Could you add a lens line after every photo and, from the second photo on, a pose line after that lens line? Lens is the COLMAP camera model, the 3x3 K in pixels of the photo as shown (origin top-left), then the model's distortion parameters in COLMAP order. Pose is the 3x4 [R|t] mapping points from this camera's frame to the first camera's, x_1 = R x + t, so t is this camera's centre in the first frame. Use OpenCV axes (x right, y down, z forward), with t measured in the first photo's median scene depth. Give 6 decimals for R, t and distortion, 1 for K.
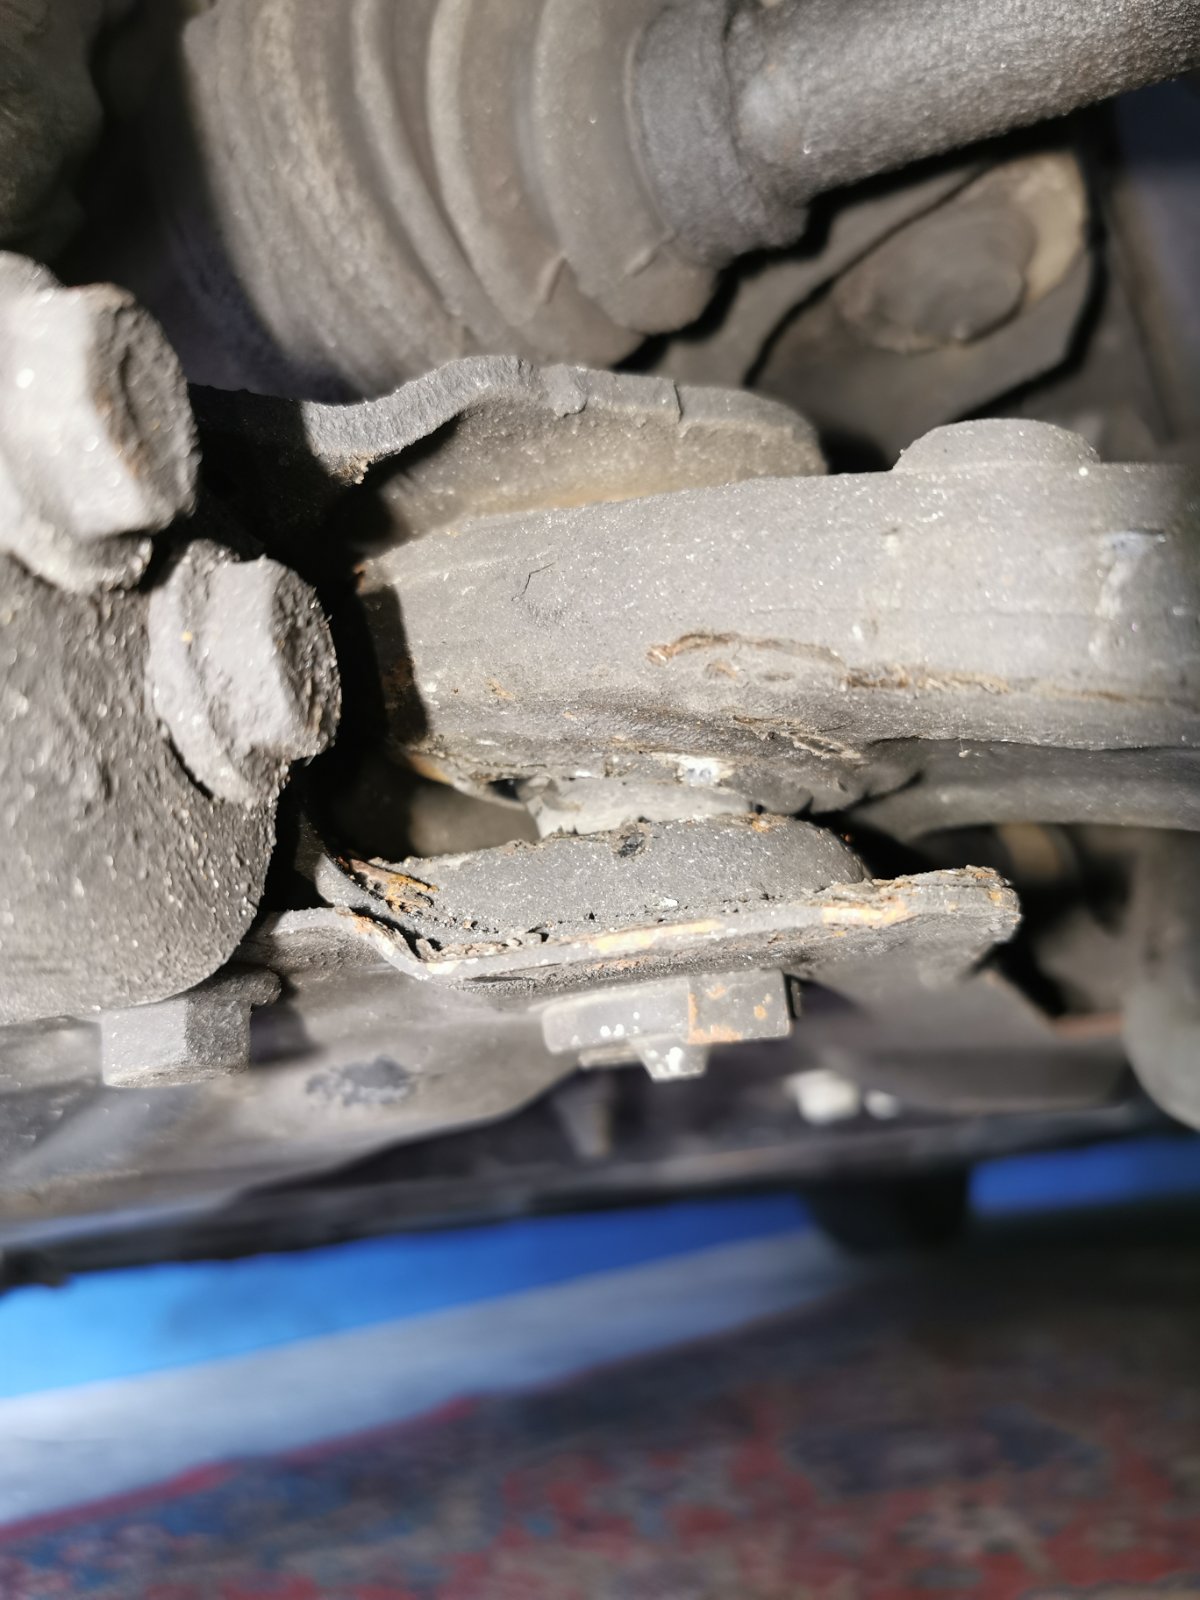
lens RADIAL K [[1817.8, 0, 601.1], [0, 1817.8, 795.4], [0, 0, 1]] dist [0.030662, 0.000000]
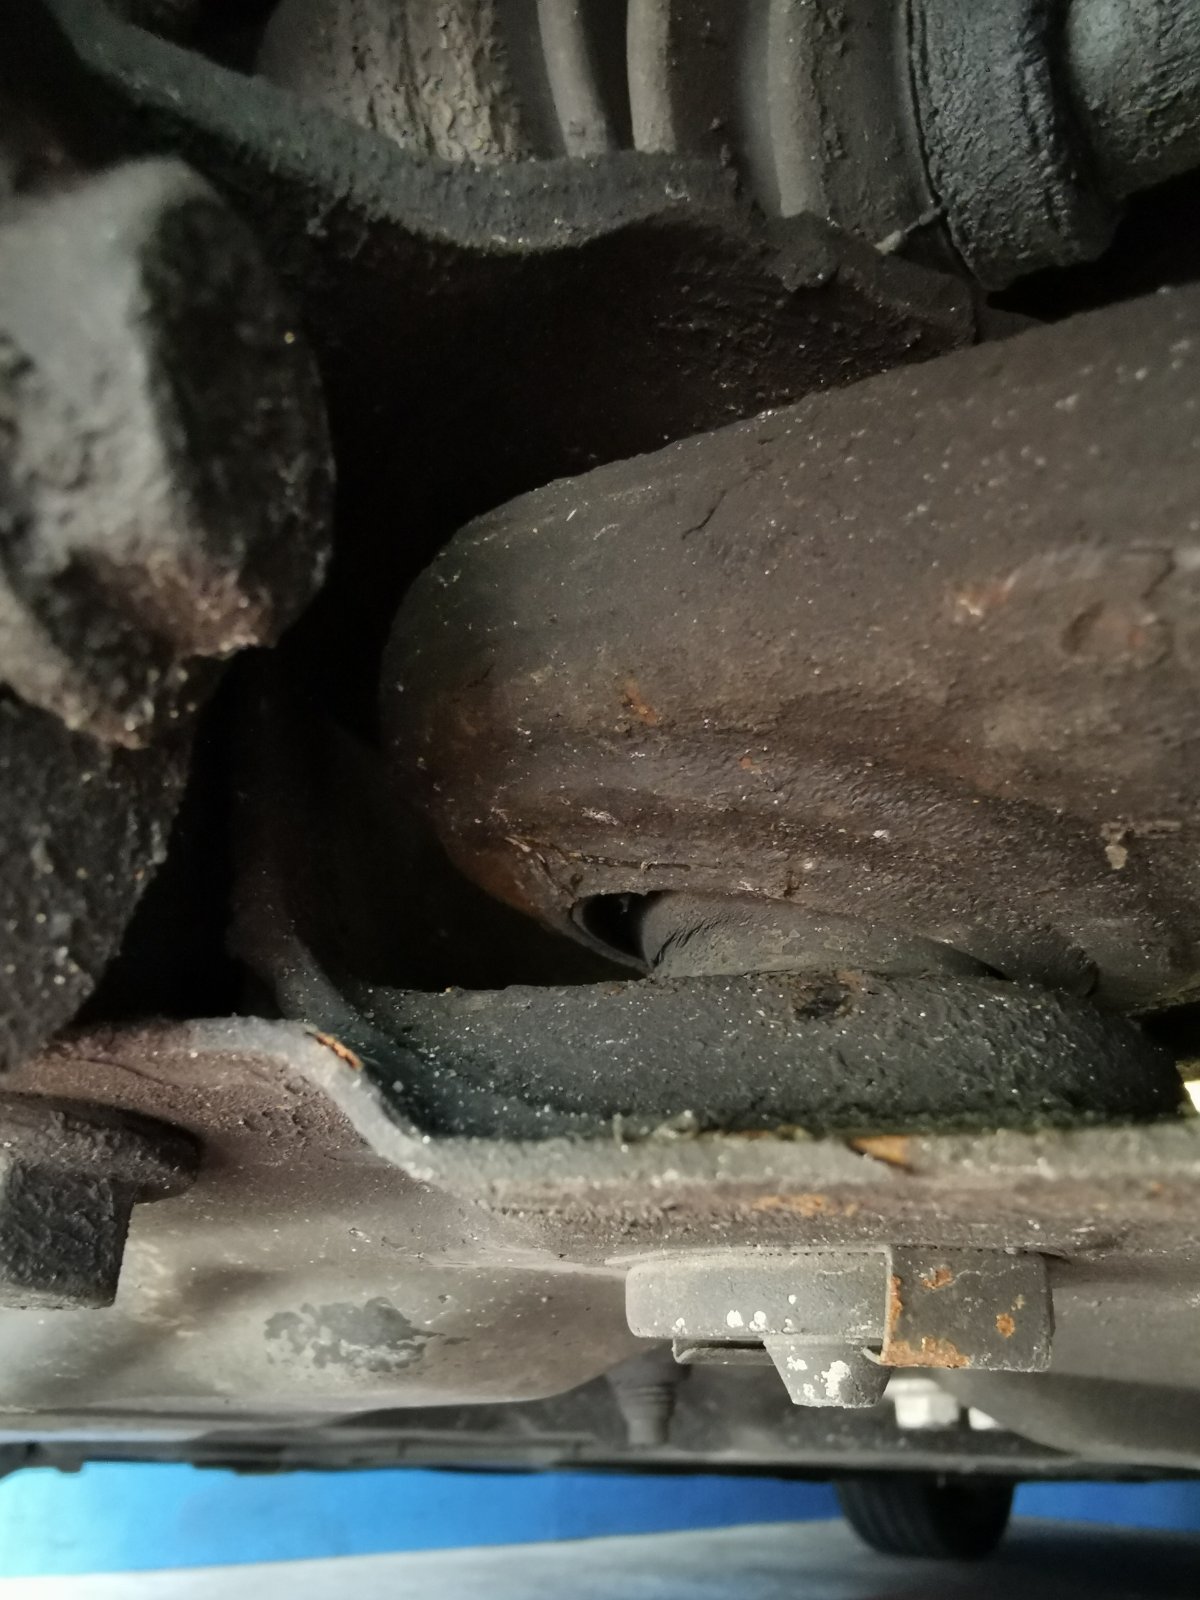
lens RADIAL K [[2037.8, 0, 594.7], [0, 2037.8, 804.4], [0, 0, 1]] dist [0.041653, 0.000000]
pose [[0.989912, 0.125870, -0.065044, -0.021441], [-0.131809, 0.986522, -0.096961, 0.036881], [0.051963, 0.104556, 0.993161, 0.335661]]
